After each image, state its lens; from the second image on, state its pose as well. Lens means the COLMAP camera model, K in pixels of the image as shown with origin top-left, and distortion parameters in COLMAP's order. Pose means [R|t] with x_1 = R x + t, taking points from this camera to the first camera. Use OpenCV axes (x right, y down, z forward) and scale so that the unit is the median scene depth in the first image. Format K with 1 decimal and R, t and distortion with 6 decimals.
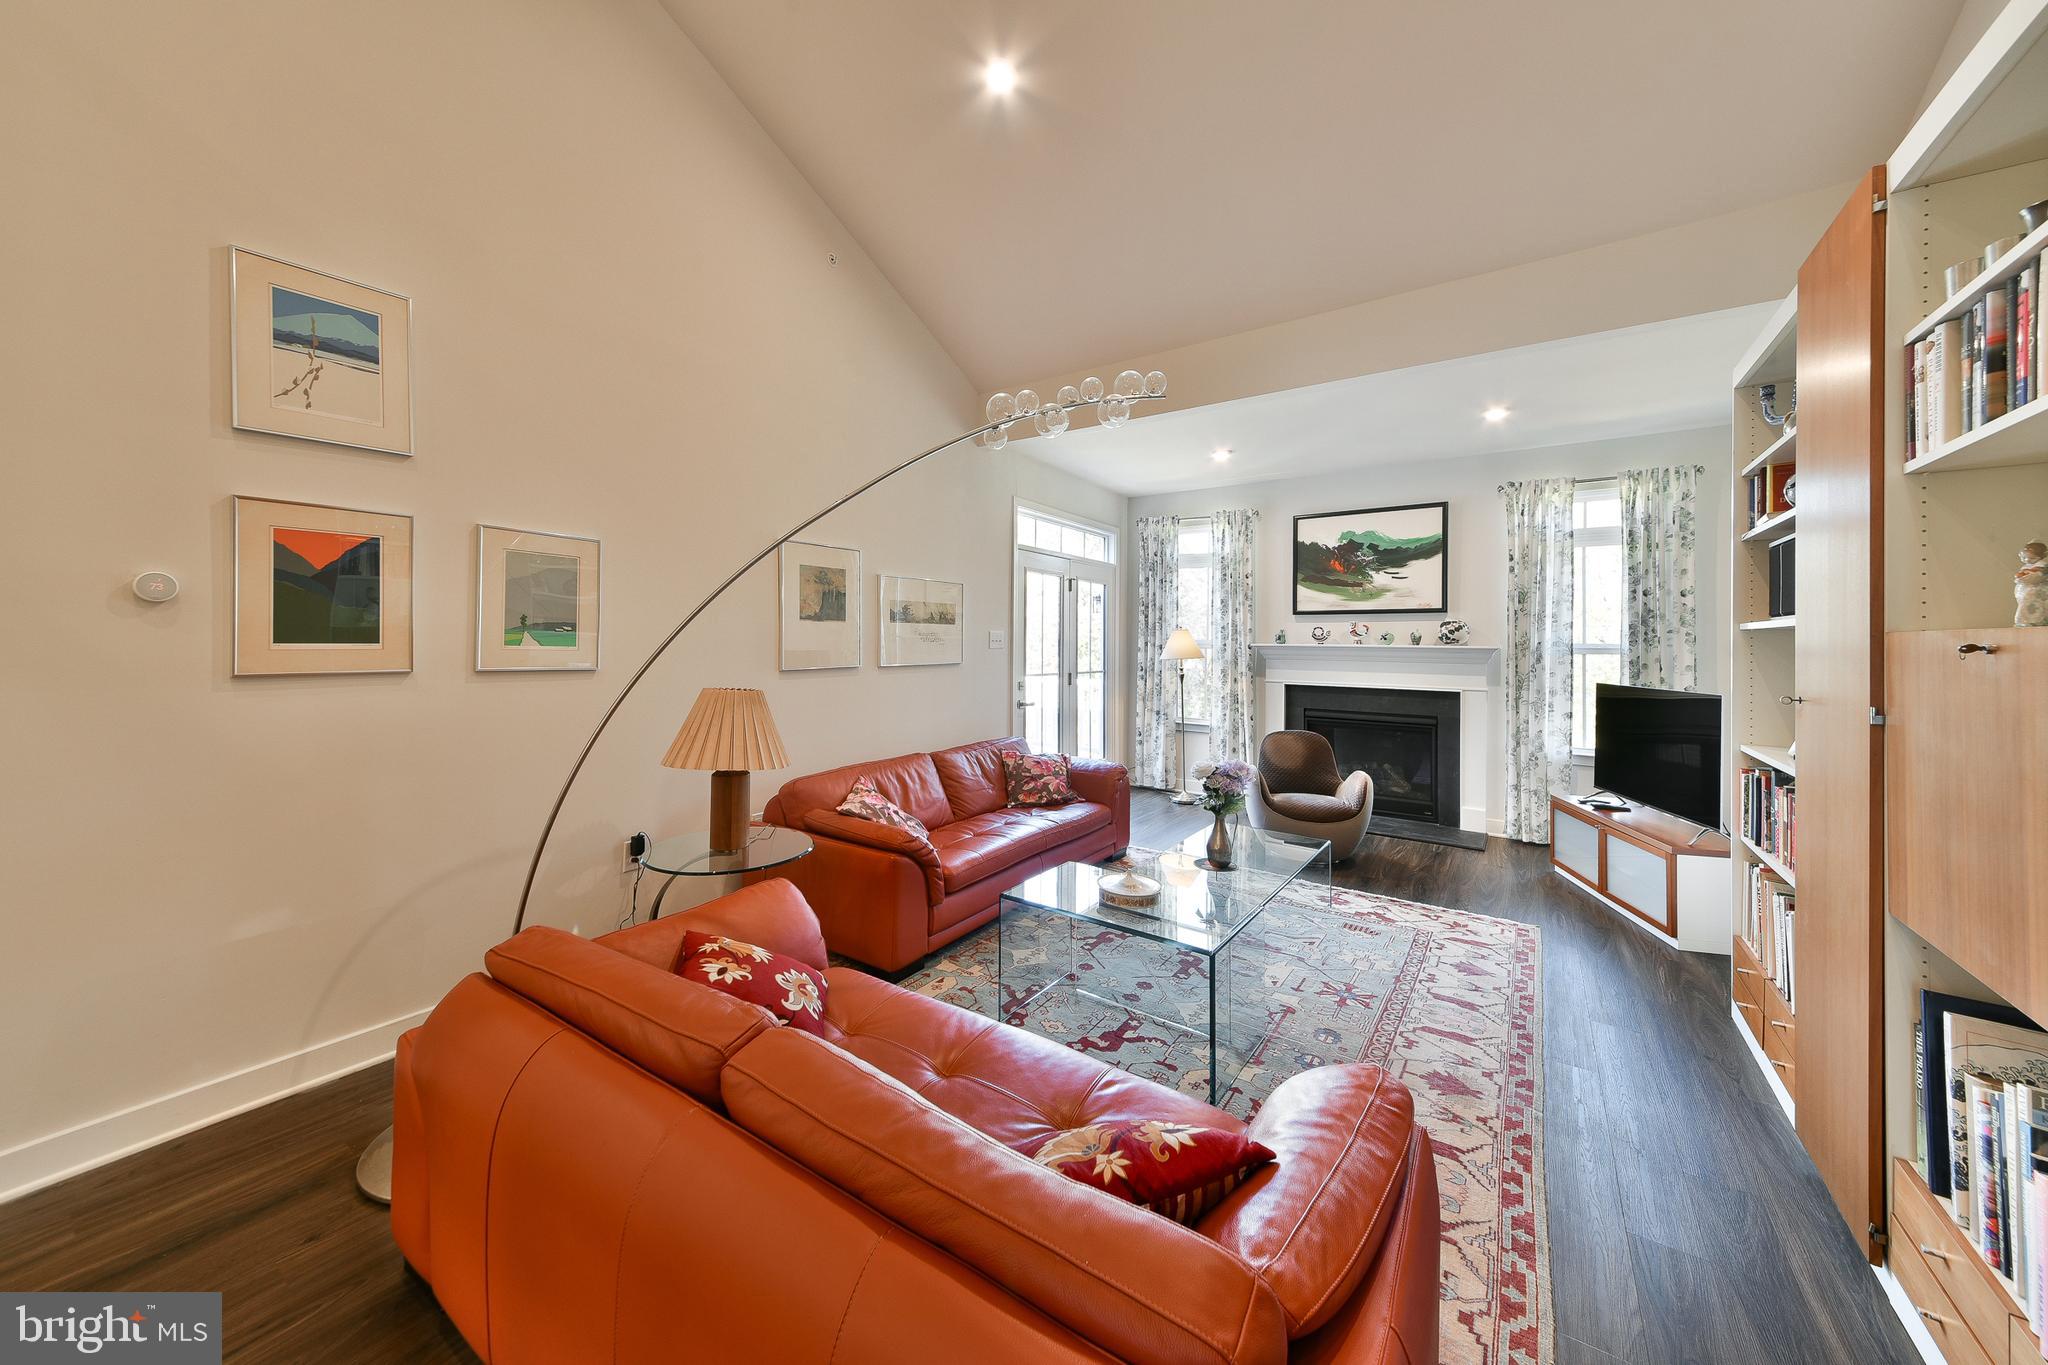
lens RADIAL K [[753.3, 0, 980.6], [0, 753.3, 647.8], [0, 0, 1]] dist [0.016818, -0.001323]
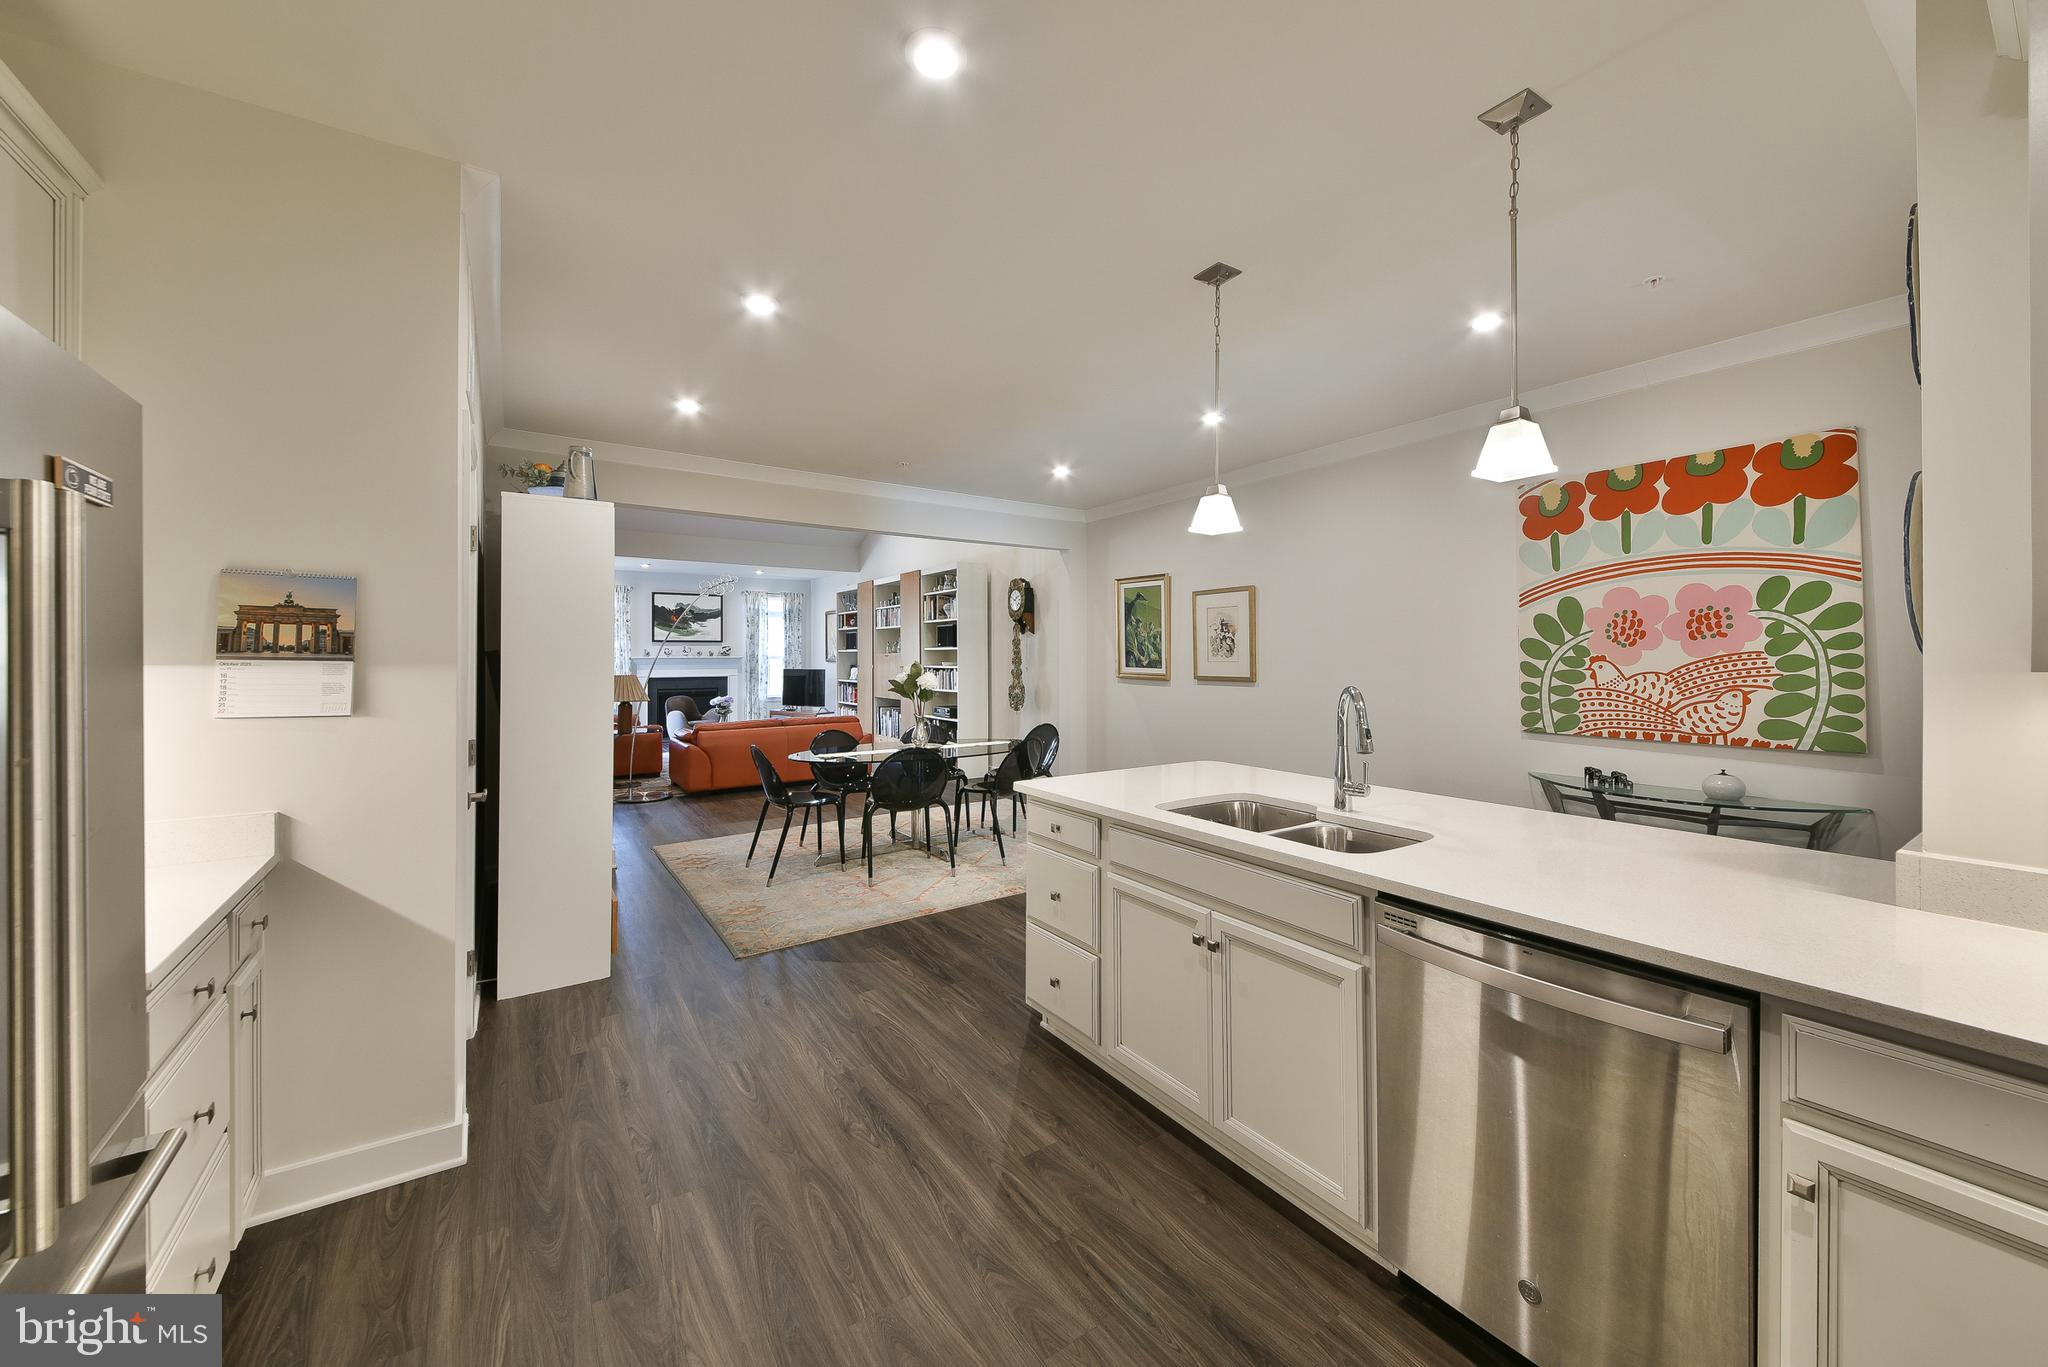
lens RADIAL K [[753.3, 0, 1063.7], [0, 753.3, 676.2], [0, 0, 1]] dist [0.016818, -0.001323]
pose [[0.308025, -0.038834, 0.950585, -1.475112], [0.014985, 0.999241, 0.035966, -0.011145], [-0.951260, 0.003166, 0.308373, -0.827672]]
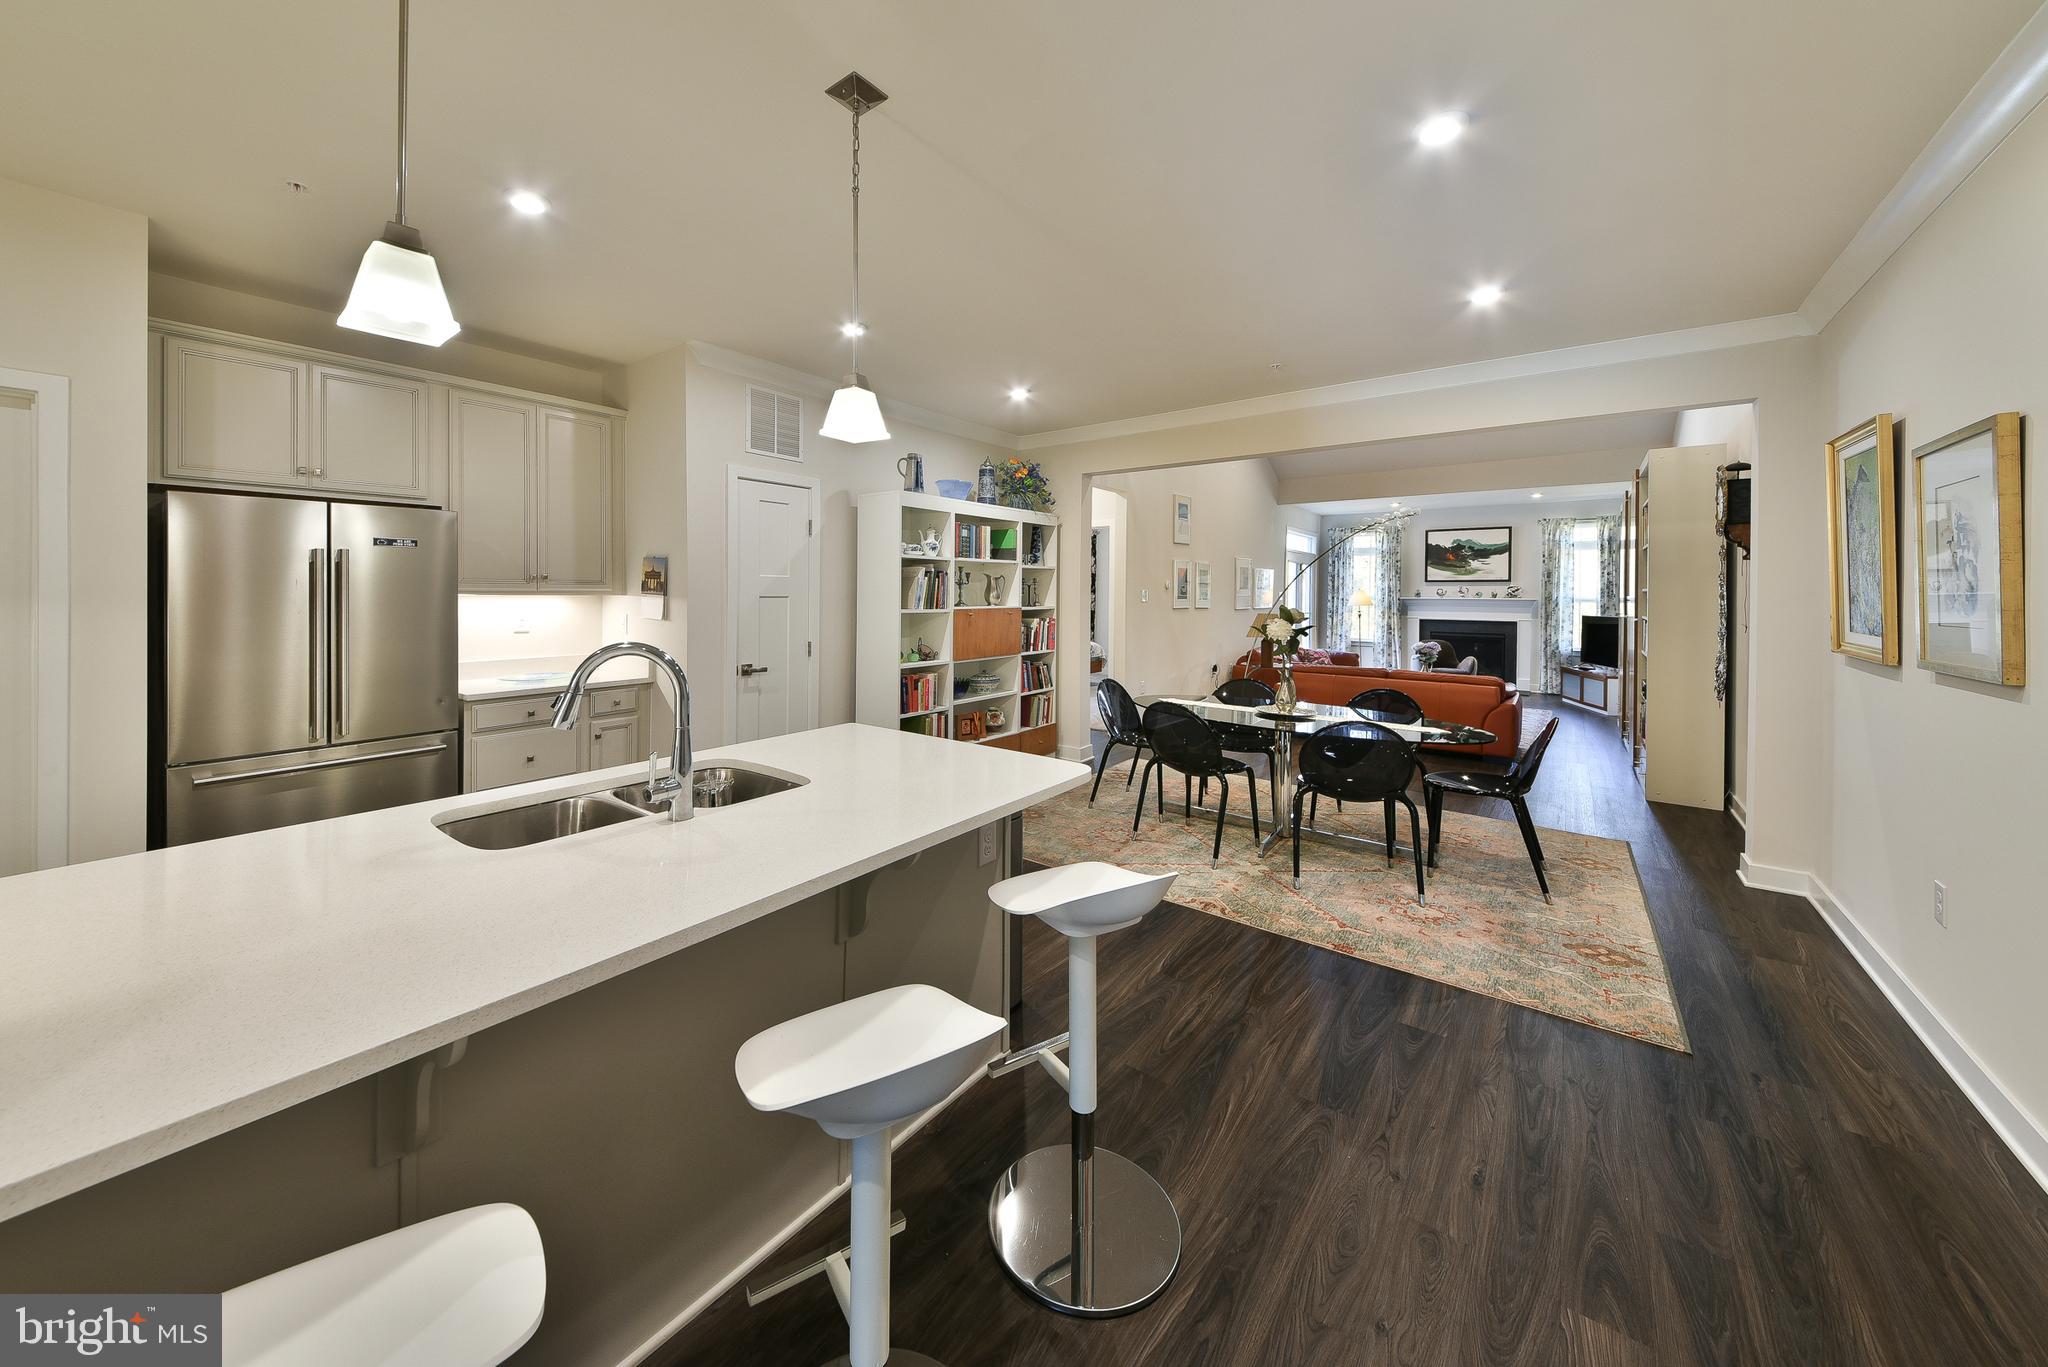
lens RADIAL K [[734.2, 0, 974.3], [0, 734.2, 616.2], [0, 0, 1]] dist [0.018403, -0.004082]
pose [[0.998741, -0.002333, -0.050115, -0.806295], [0.003459, 0.999743, 0.022390, -0.004459], [0.050050, -0.022535, 0.998492, -1.178633]]
